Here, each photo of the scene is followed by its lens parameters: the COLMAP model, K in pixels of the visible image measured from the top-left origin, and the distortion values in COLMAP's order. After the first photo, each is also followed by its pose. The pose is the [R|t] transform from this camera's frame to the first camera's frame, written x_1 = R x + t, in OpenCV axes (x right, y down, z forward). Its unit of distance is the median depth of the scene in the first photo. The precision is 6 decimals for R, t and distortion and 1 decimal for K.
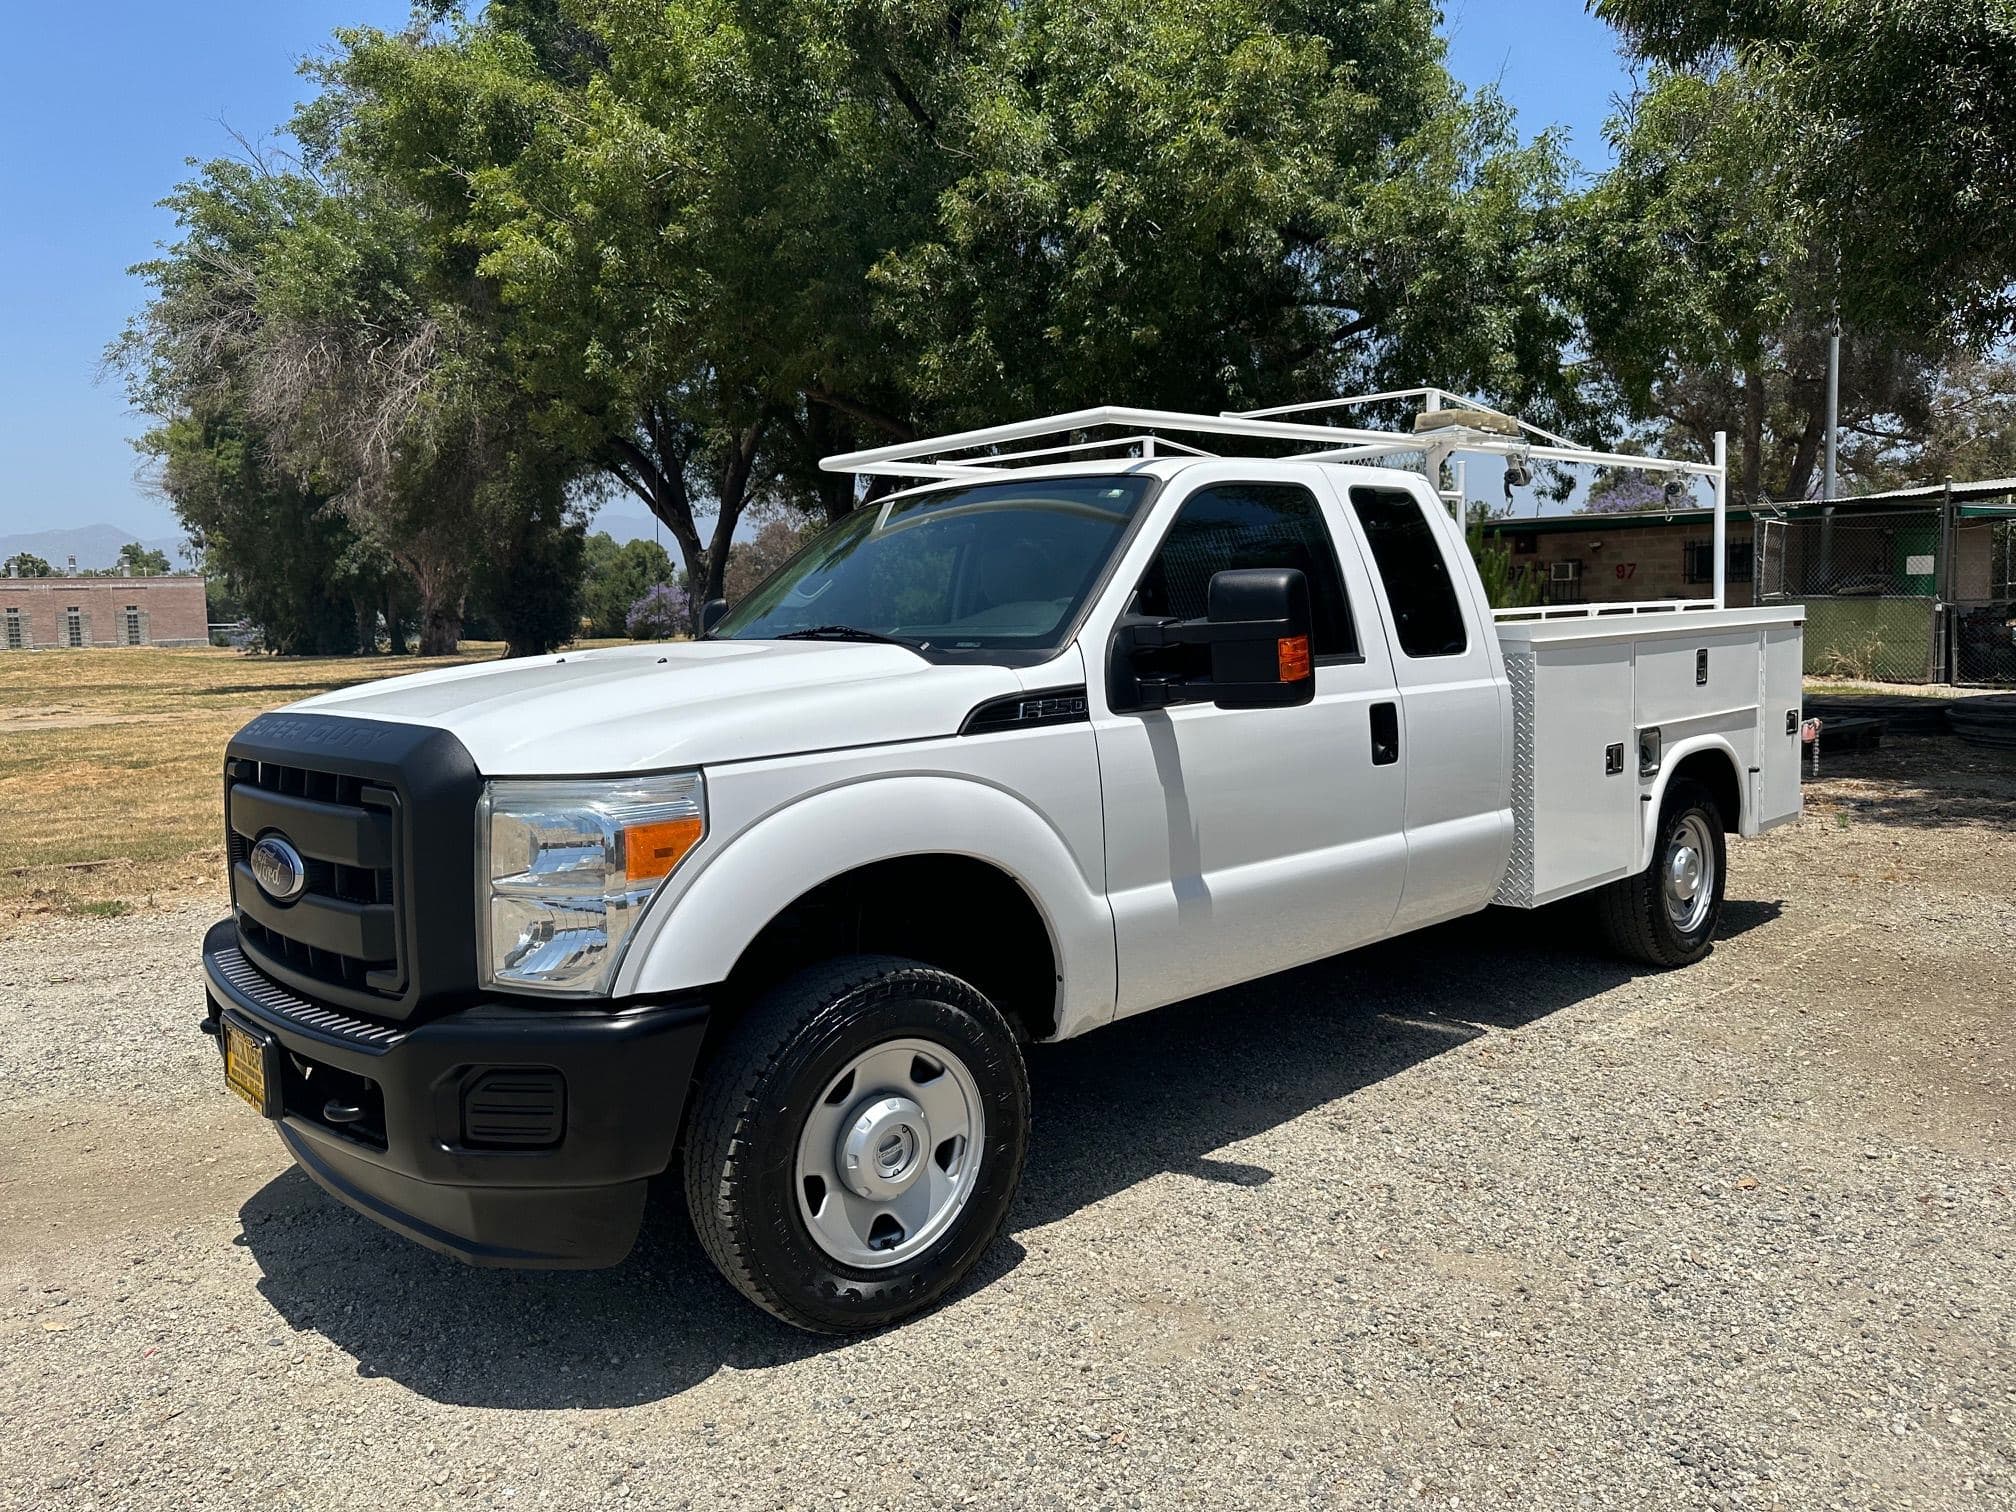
lens RADIAL K [[1418.8, 0, 991.6], [0, 1418.8, 741.0], [0, 0, 1]] dist [0.055840, -0.071504]
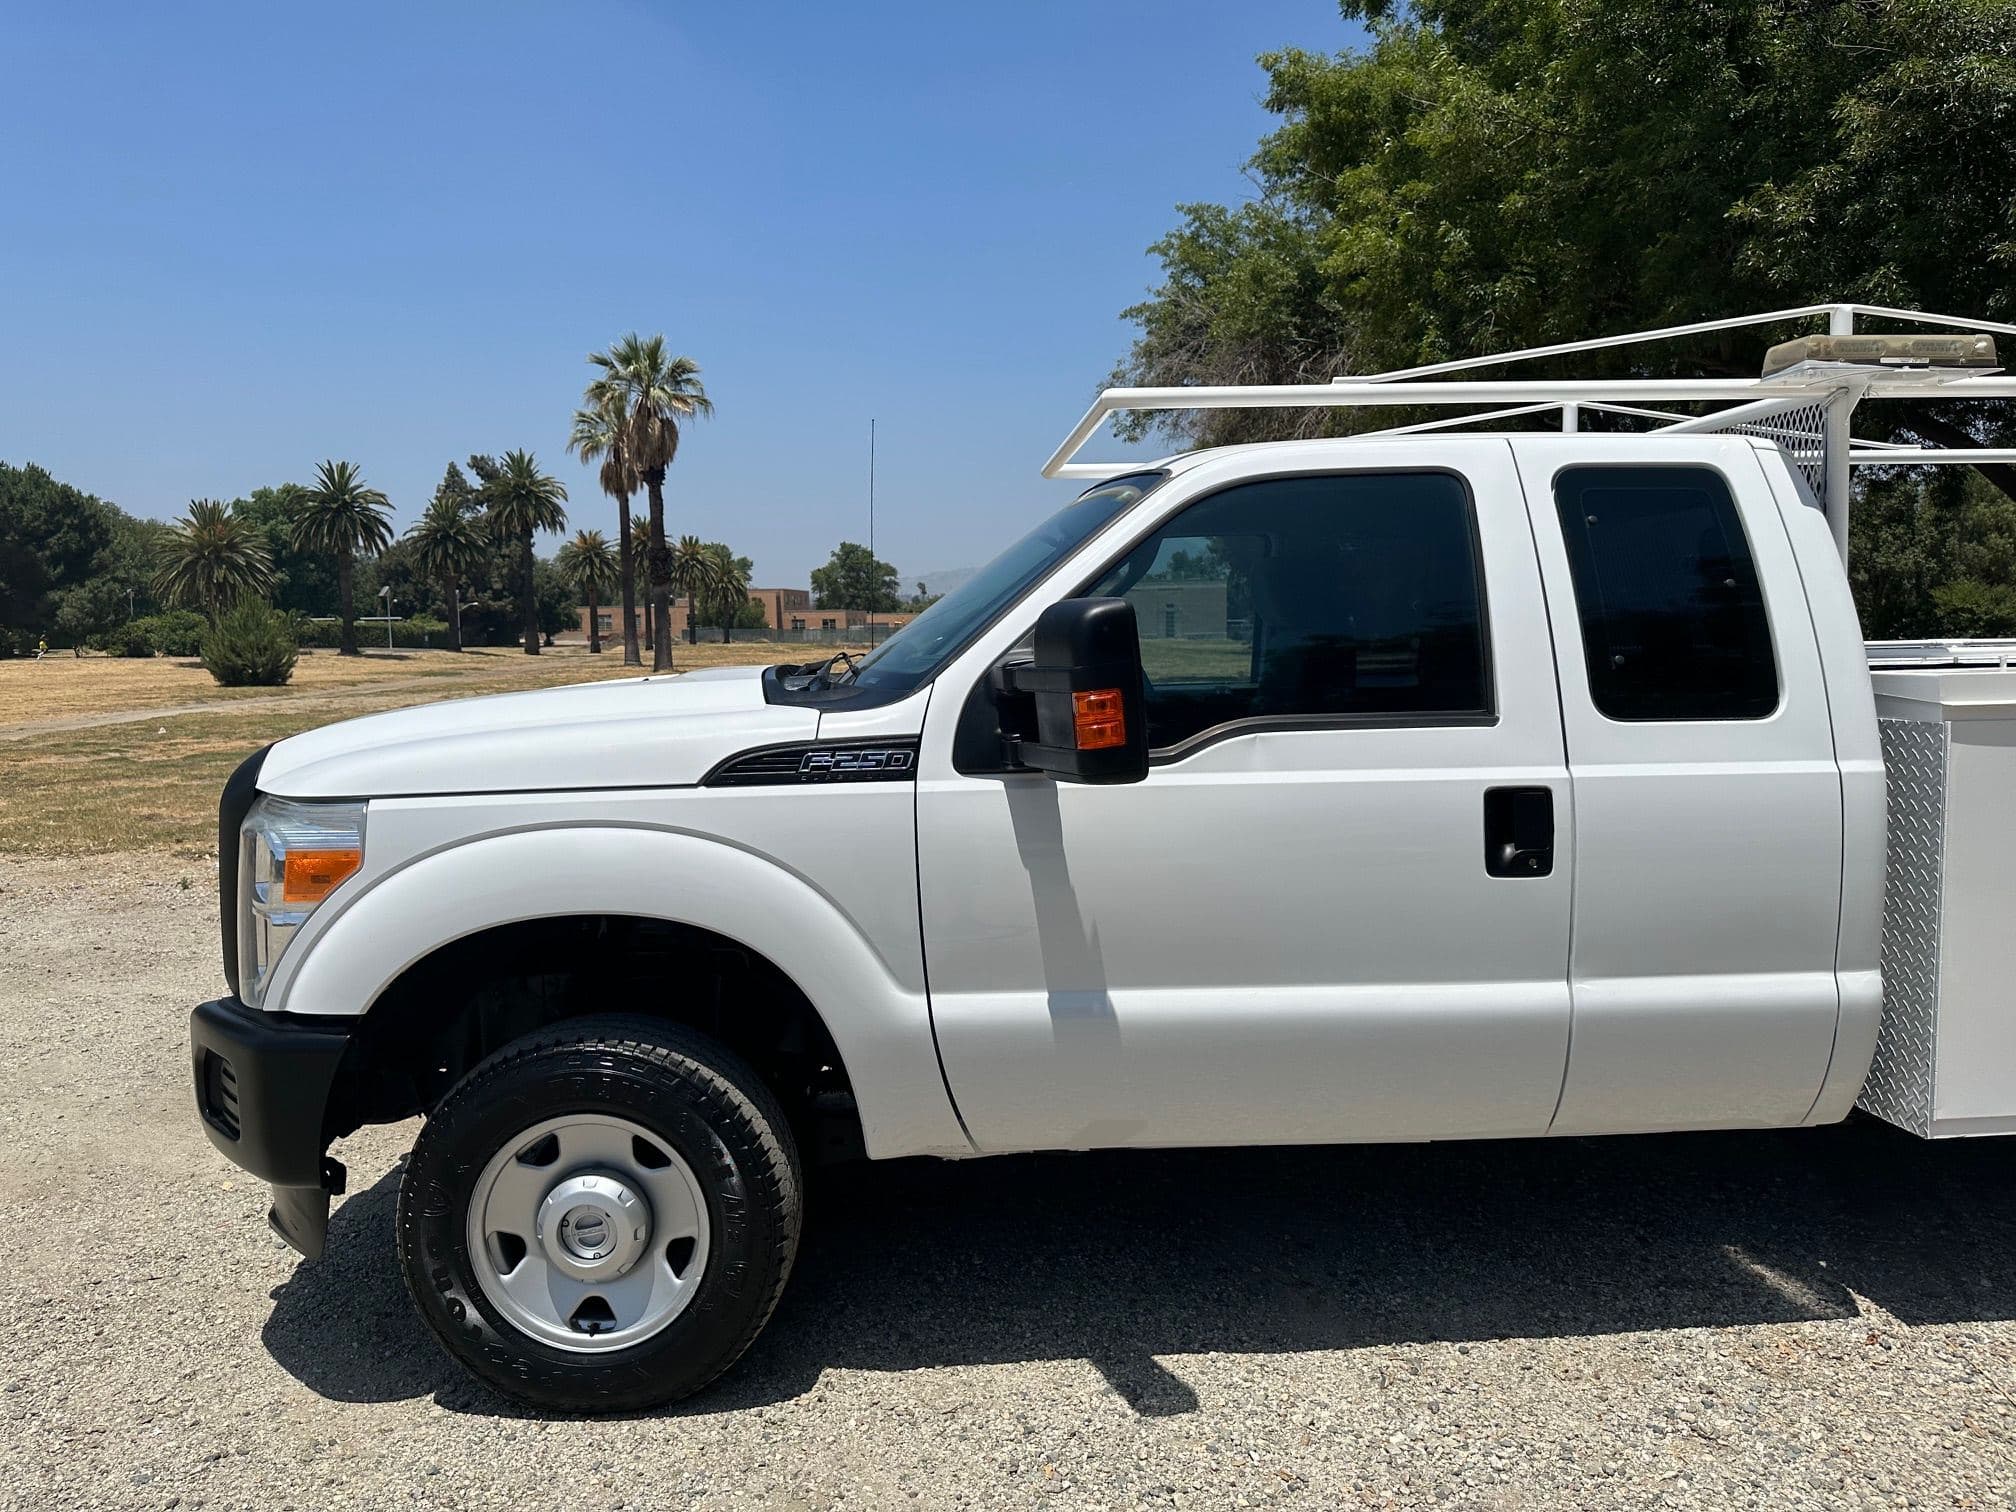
lens RADIAL K [[1418.8, 0, 1015.1], [0, 1418.8, 754.7], [0, 0, 1]] dist [0.055840, -0.071504]
pose [[0.784048, 0.071000, -0.616627, 0.454709], [-0.063787, 0.997393, 0.033736, -0.044505], [0.617414, 0.012882, 0.786533, 0.286900]]
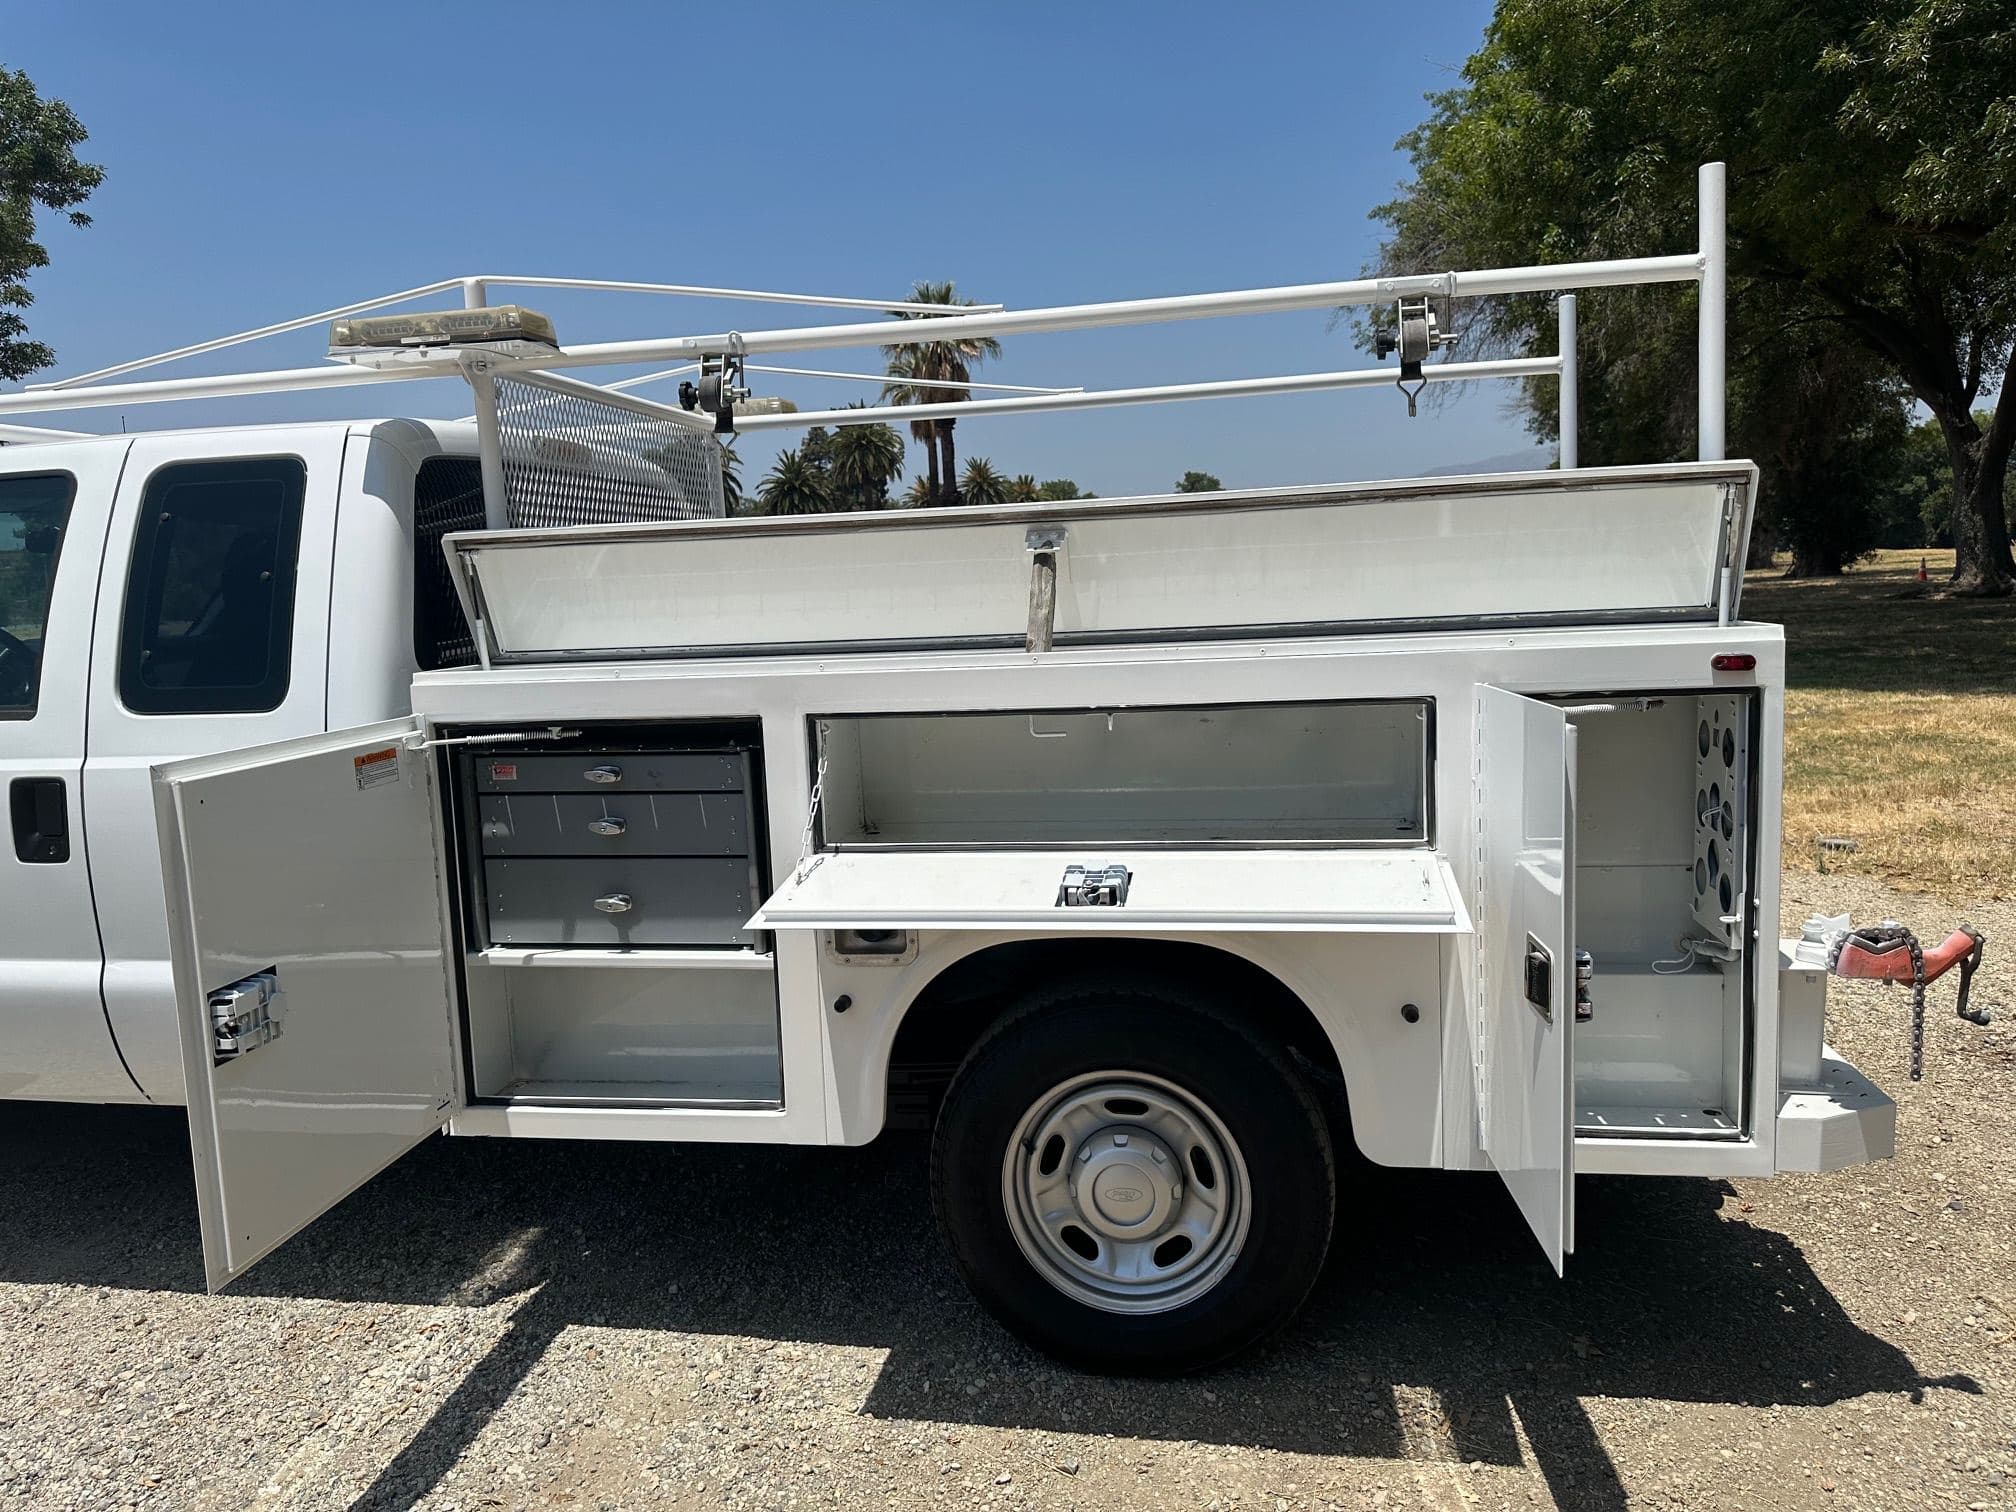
lens RADIAL K [[1418.8, 0, 1013.9], [0, 1418.8, 758.9], [0, 0, 1]] dist [0.055840, -0.071504]
pose [[0.597639, 0.106176, -0.794704, 1.024612], [-0.045925, 0.994099, 0.098279, -0.116525], [0.800449, -0.022239, 0.598988, 0.866038]]
